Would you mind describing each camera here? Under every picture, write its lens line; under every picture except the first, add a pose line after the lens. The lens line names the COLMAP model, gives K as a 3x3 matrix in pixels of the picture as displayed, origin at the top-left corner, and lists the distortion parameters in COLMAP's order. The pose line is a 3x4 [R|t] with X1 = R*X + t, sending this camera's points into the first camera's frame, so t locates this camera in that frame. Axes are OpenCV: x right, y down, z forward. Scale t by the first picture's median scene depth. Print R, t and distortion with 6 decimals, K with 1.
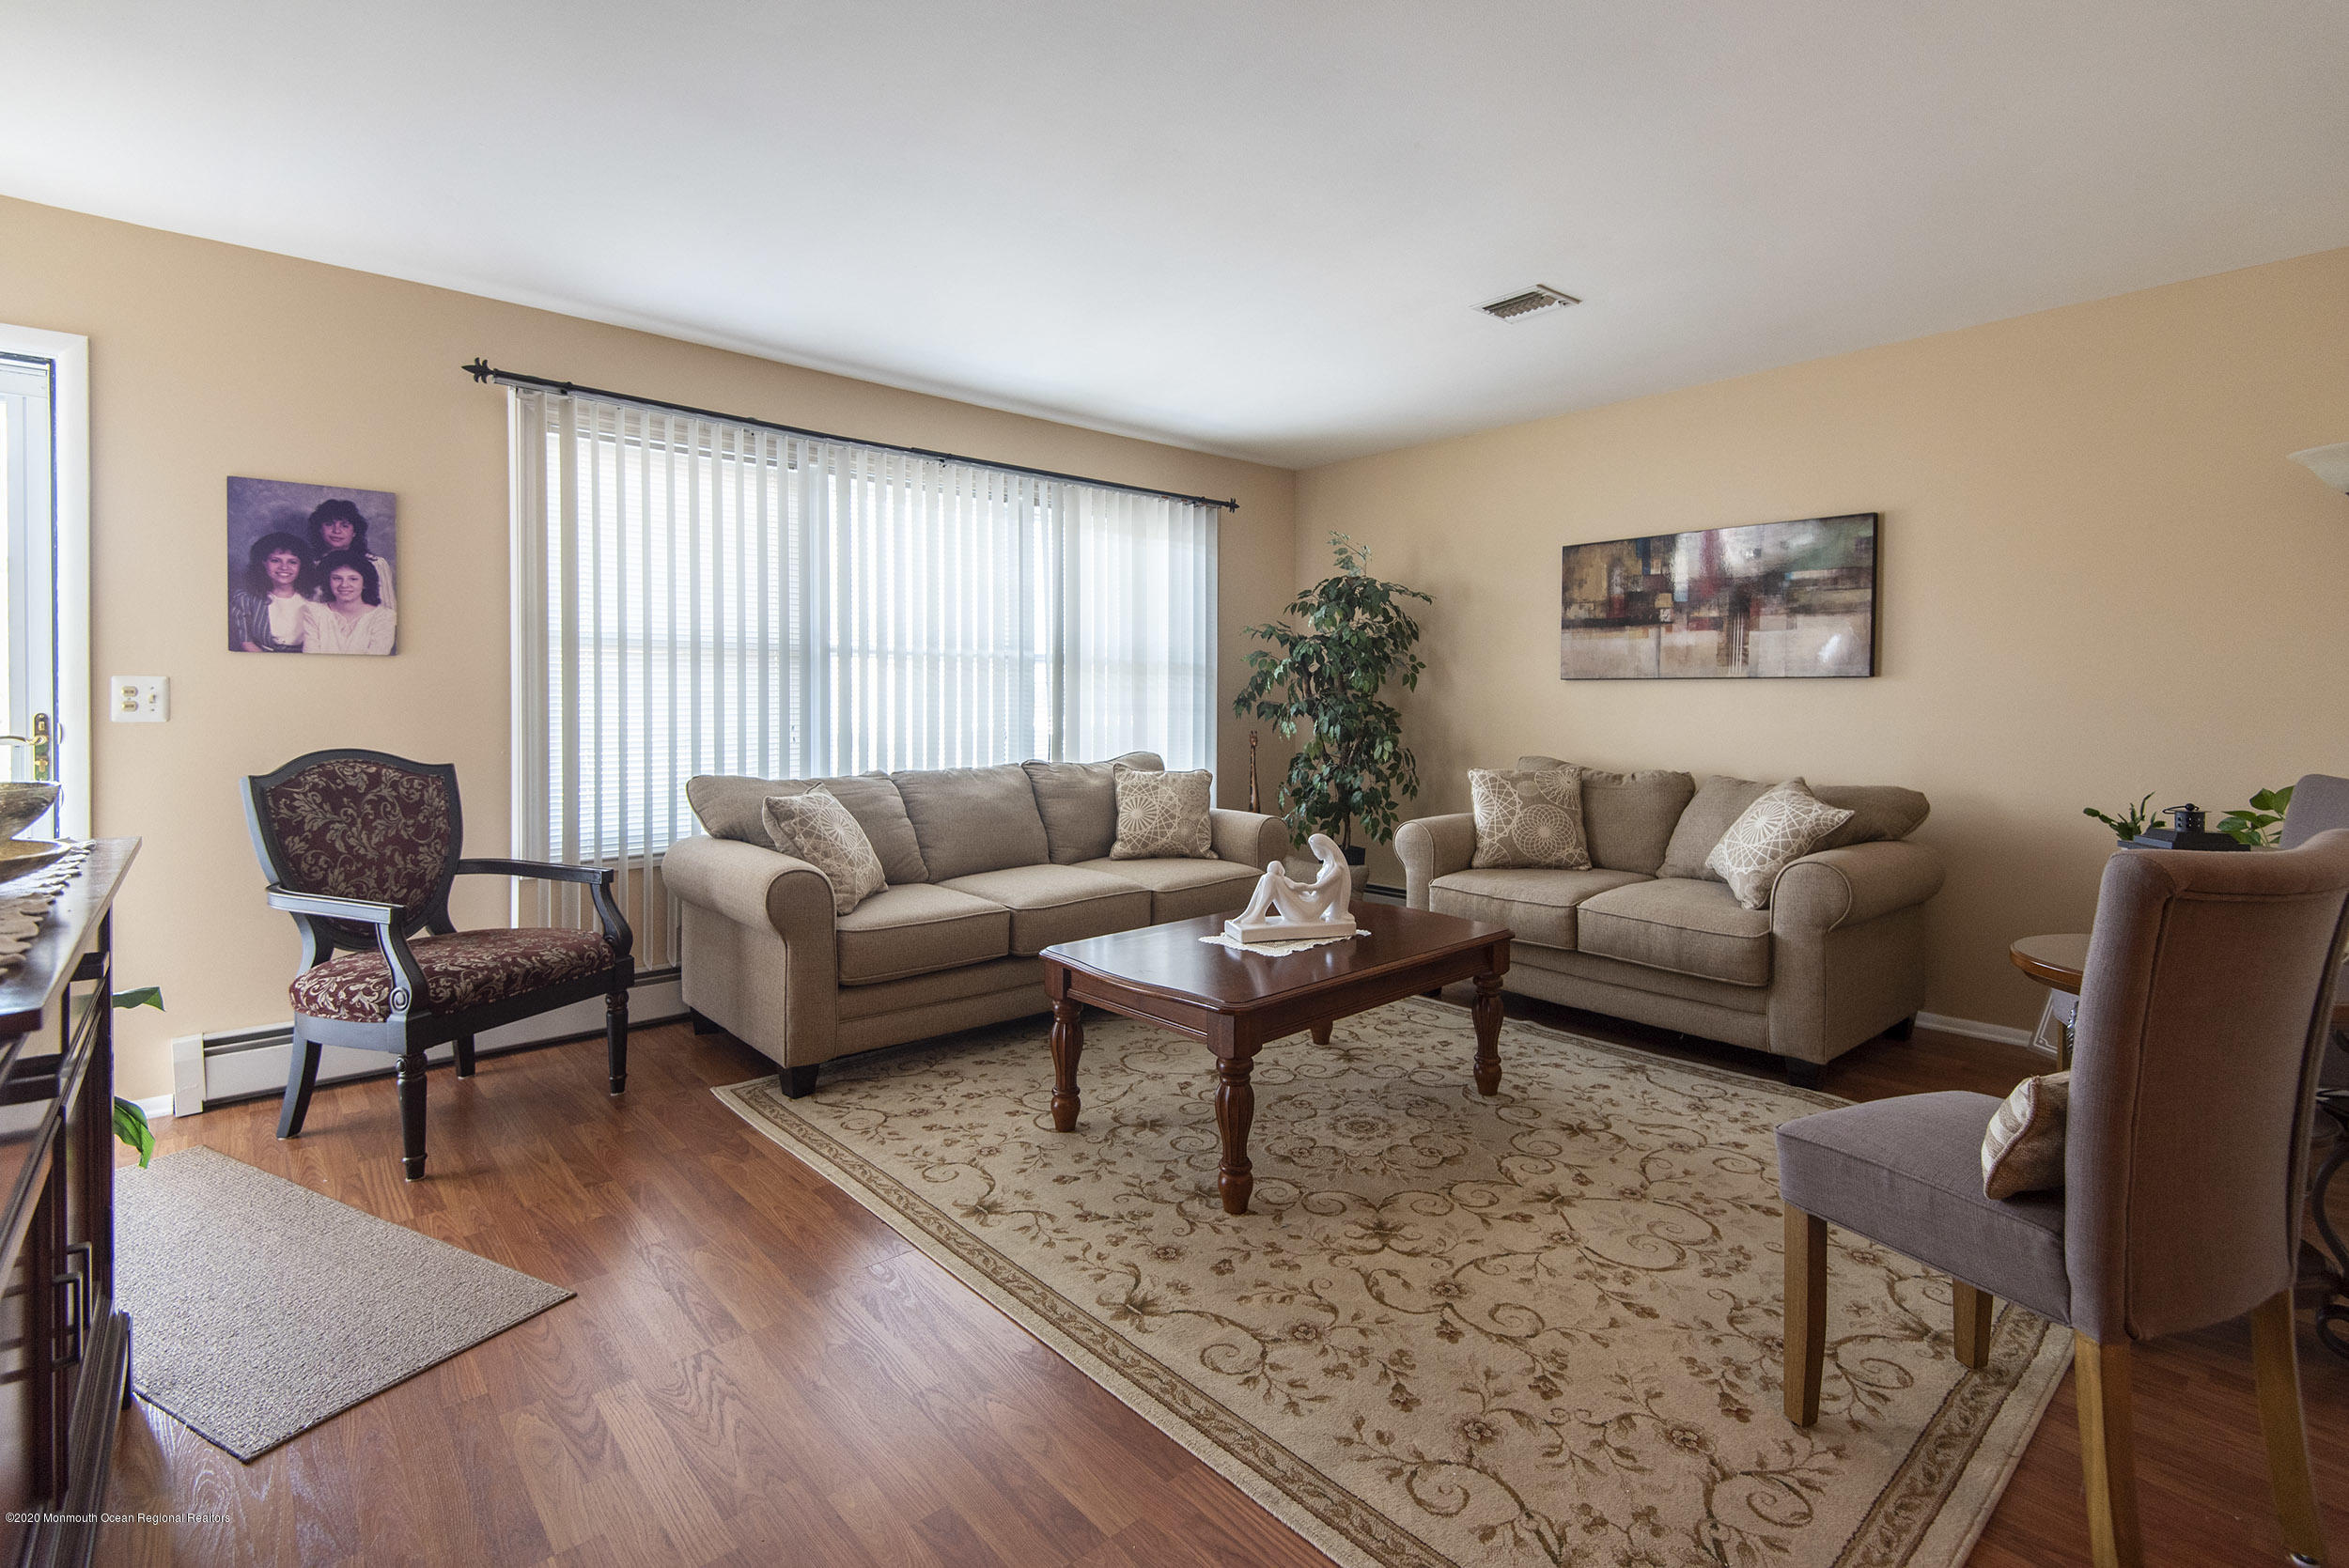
lens RADIAL K [[1097.6, 0, 1154.2], [0, 1097.6, 714.9], [0, 0, 1]] dist [0.022091, -0.008064]
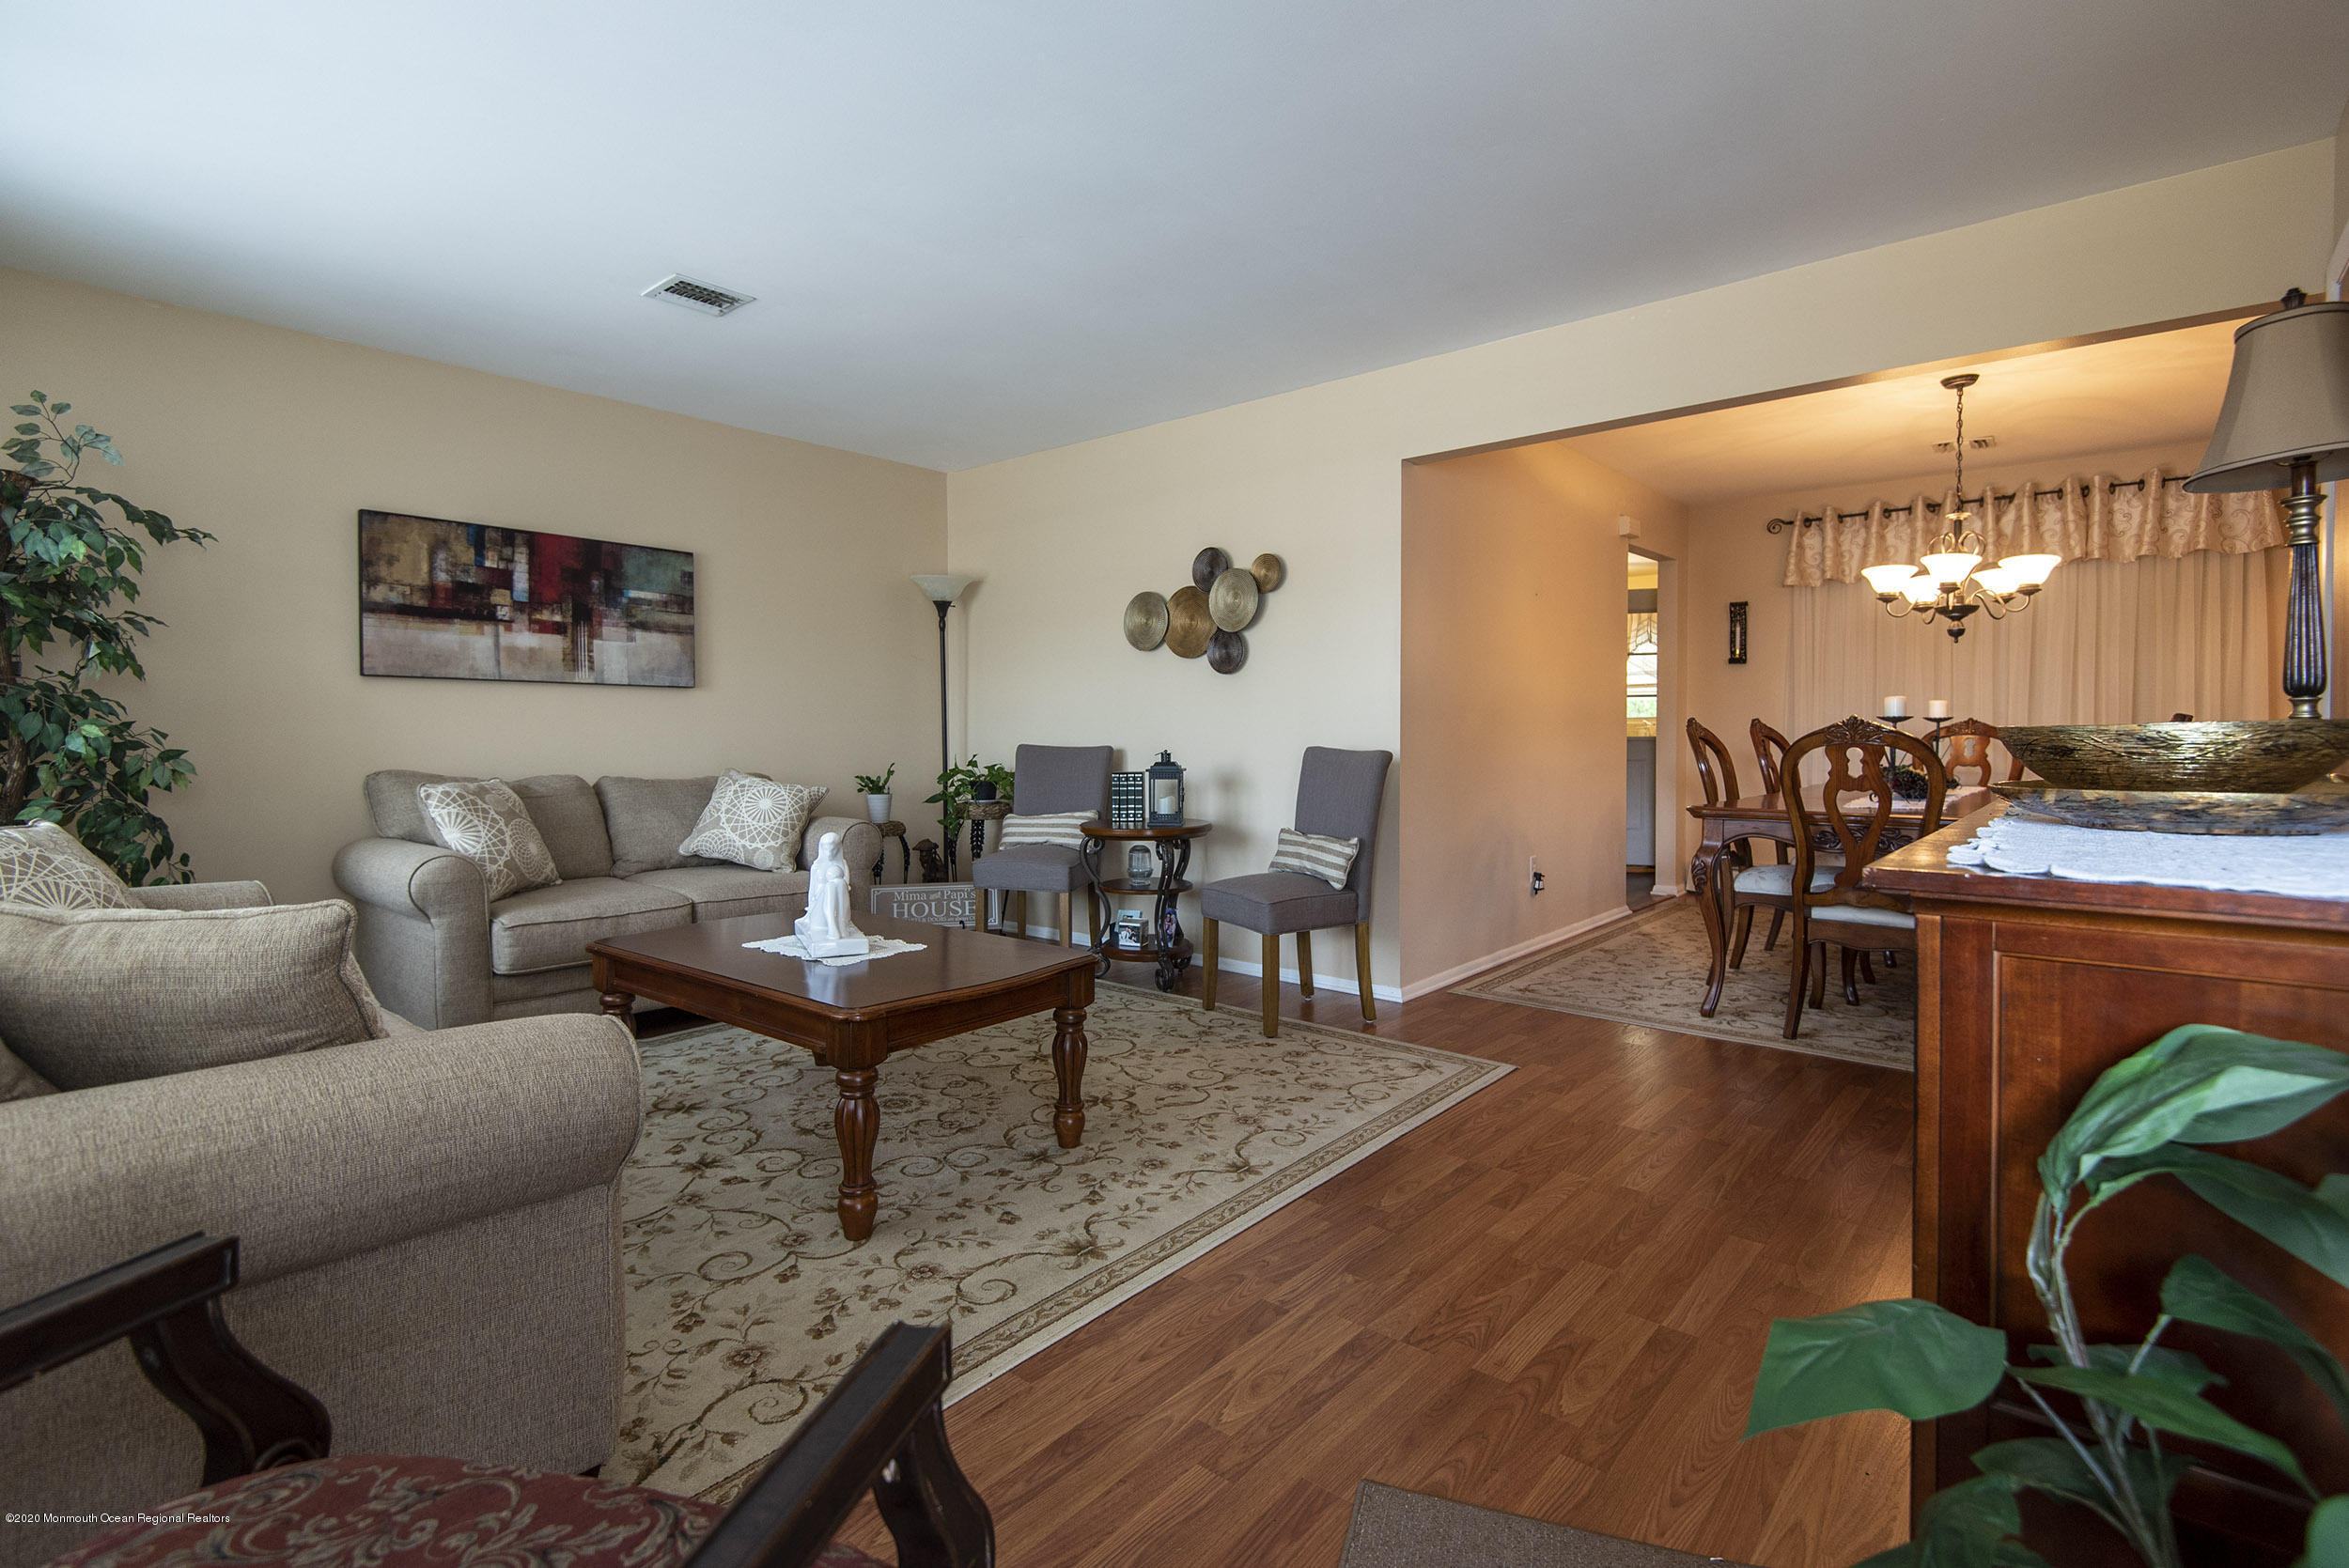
lens RADIAL K [[1097.6, 0, 1185.3], [0, 1097.6, 782.7], [0, 0, 1]] dist [0.022091, -0.008064]
pose [[-0.163604, -0.053145, 0.985093, -0.831590], [0.010204, 0.998403, 0.055558, 0.011486], [-0.986473, 0.019141, -0.162801, 0.845097]]
